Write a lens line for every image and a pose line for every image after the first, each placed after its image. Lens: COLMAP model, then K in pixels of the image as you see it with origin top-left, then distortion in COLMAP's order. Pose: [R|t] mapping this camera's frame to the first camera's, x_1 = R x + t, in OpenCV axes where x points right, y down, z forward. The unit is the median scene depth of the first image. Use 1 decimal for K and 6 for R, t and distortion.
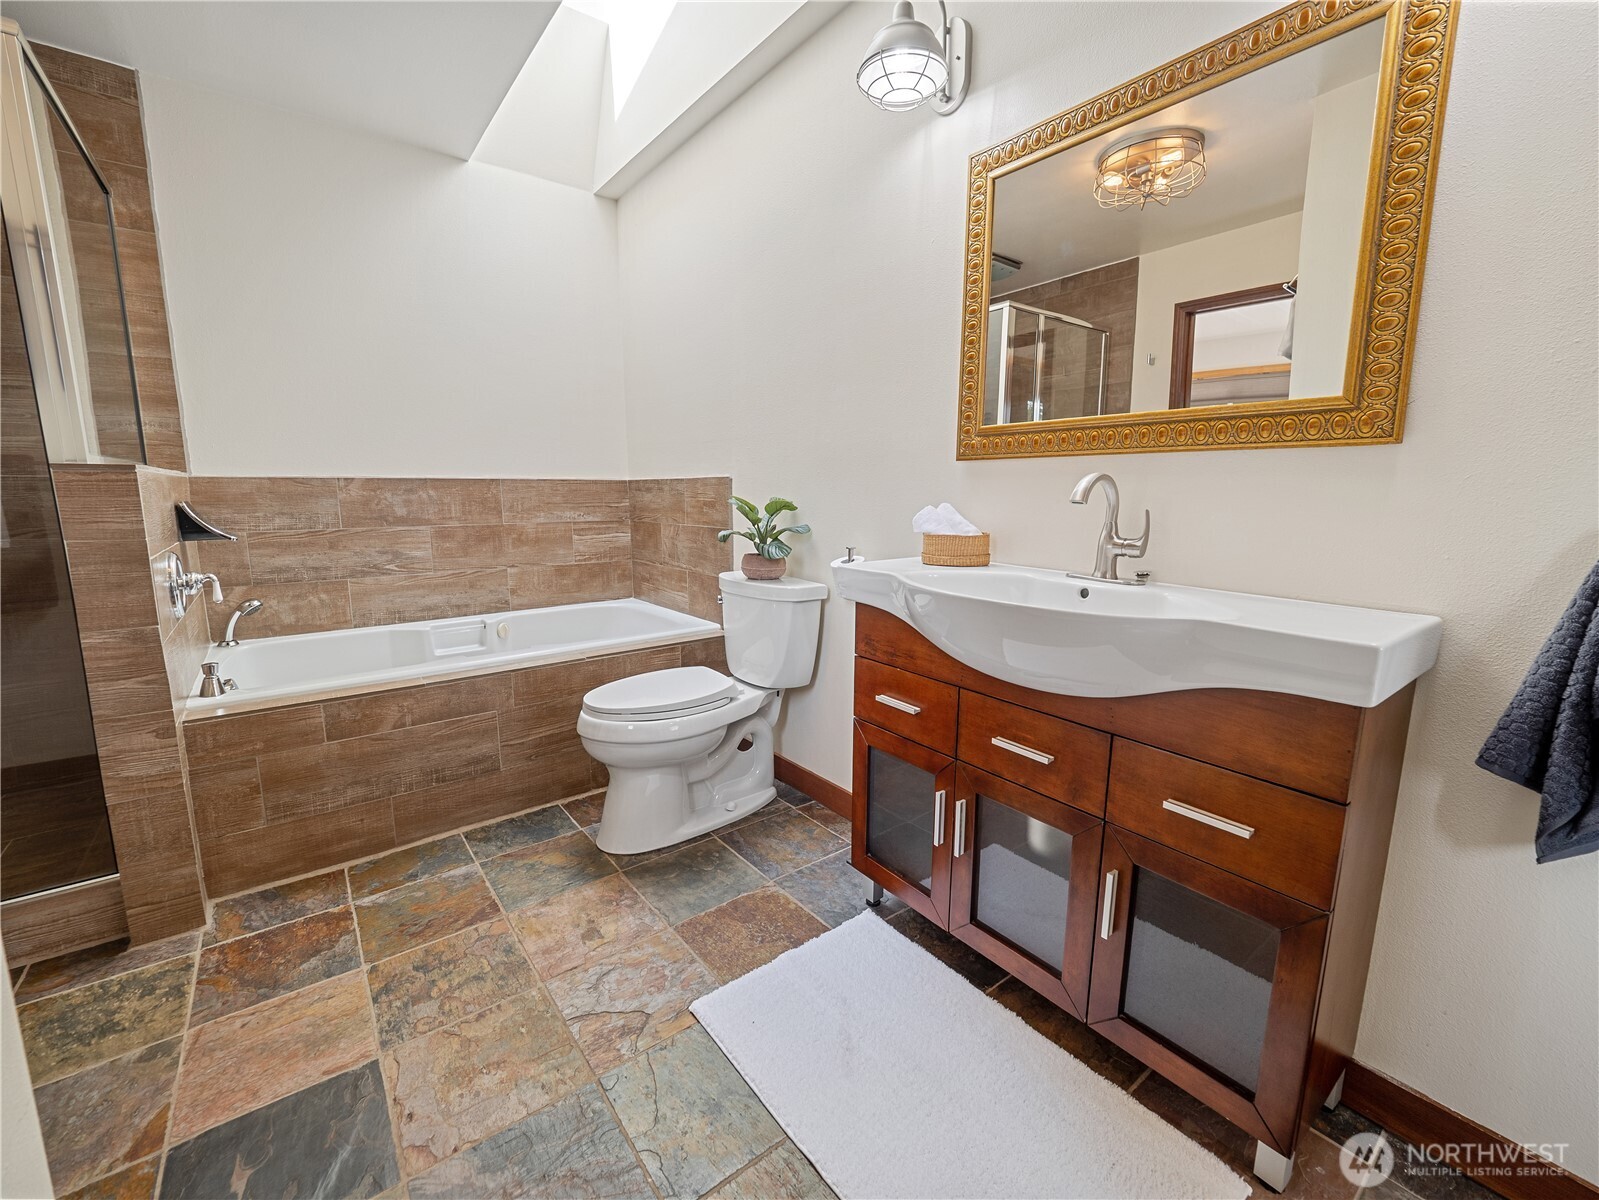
lens RADIAL K [[674.1, 0, 800.6], [0, 674.1, 600.5], [0, 0, 1]] dist [-0.019114, 0.000114]
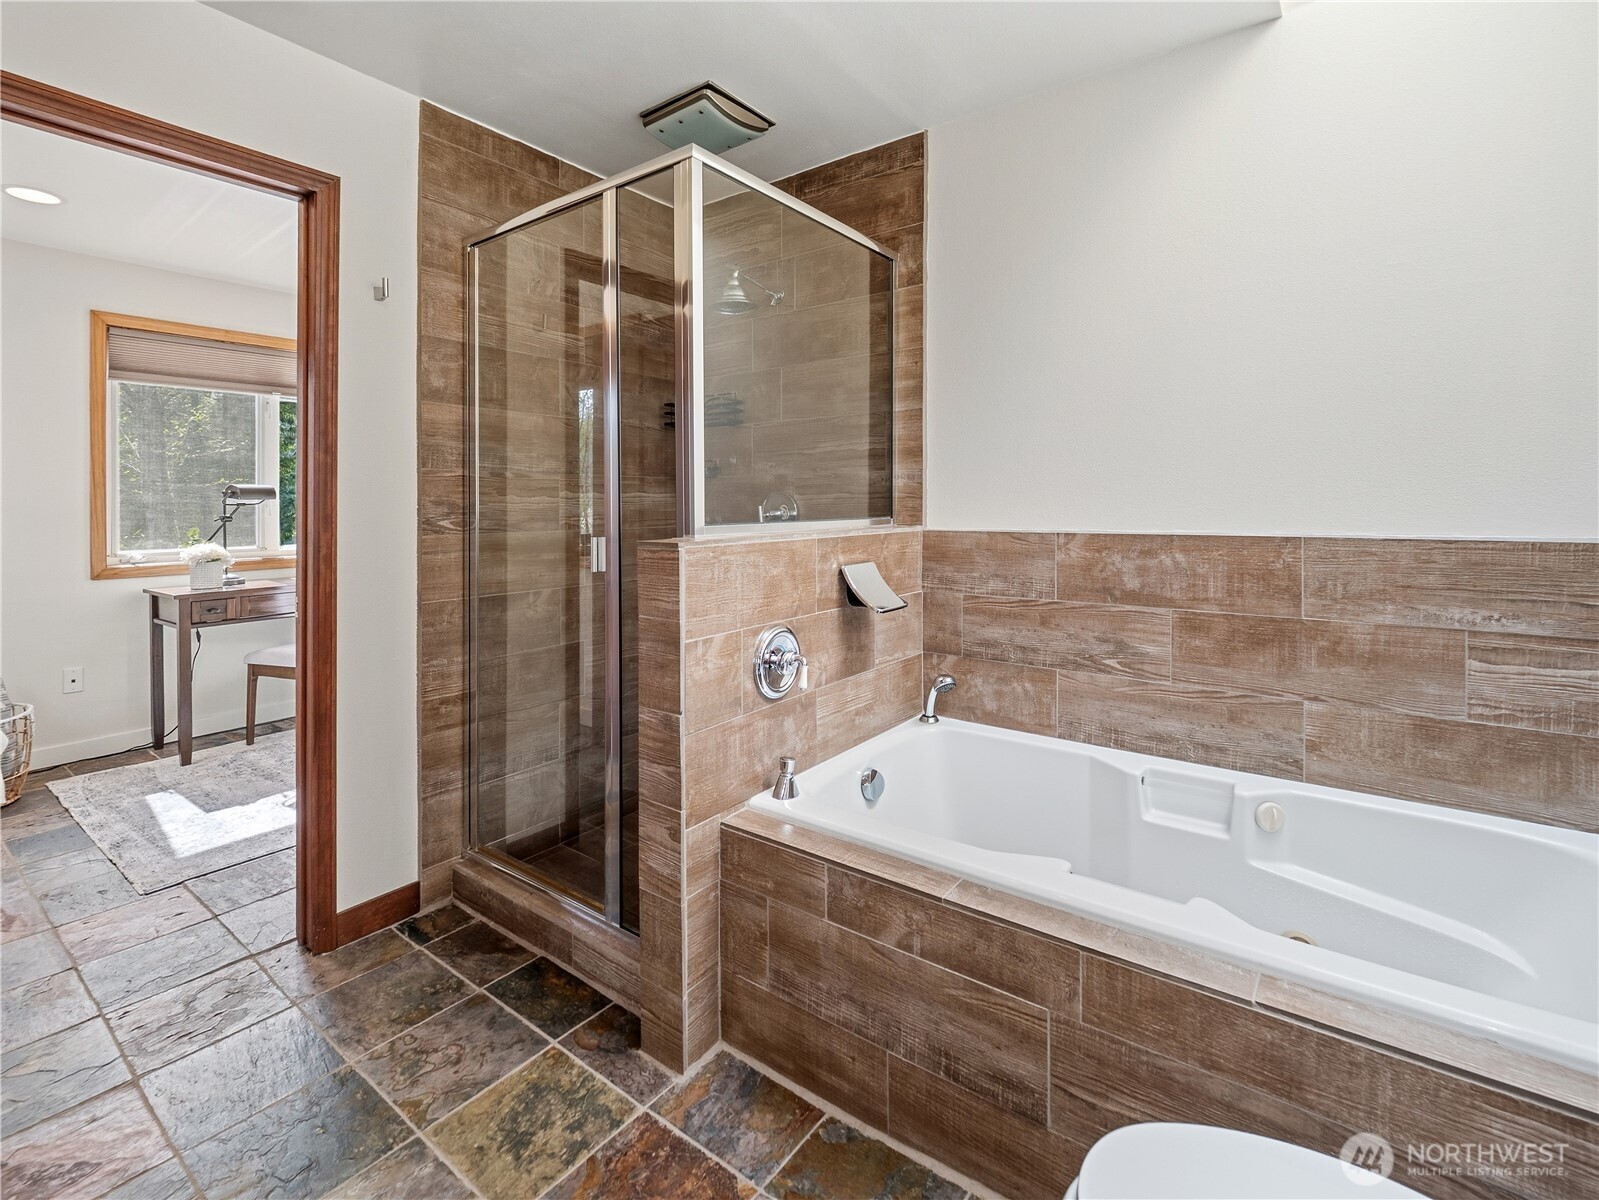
lens RADIAL K [[754.5, 0, 793.5], [0, 754.5, 506.0], [0, 0, 1]] dist [-0.004969, -0.002473]
pose [[0.269355, -0.001510, -0.963040, 0.039668], [-0.148722, 0.987937, -0.043146, -0.128054], [0.951488, 0.154847, 0.265882, 0.470413]]
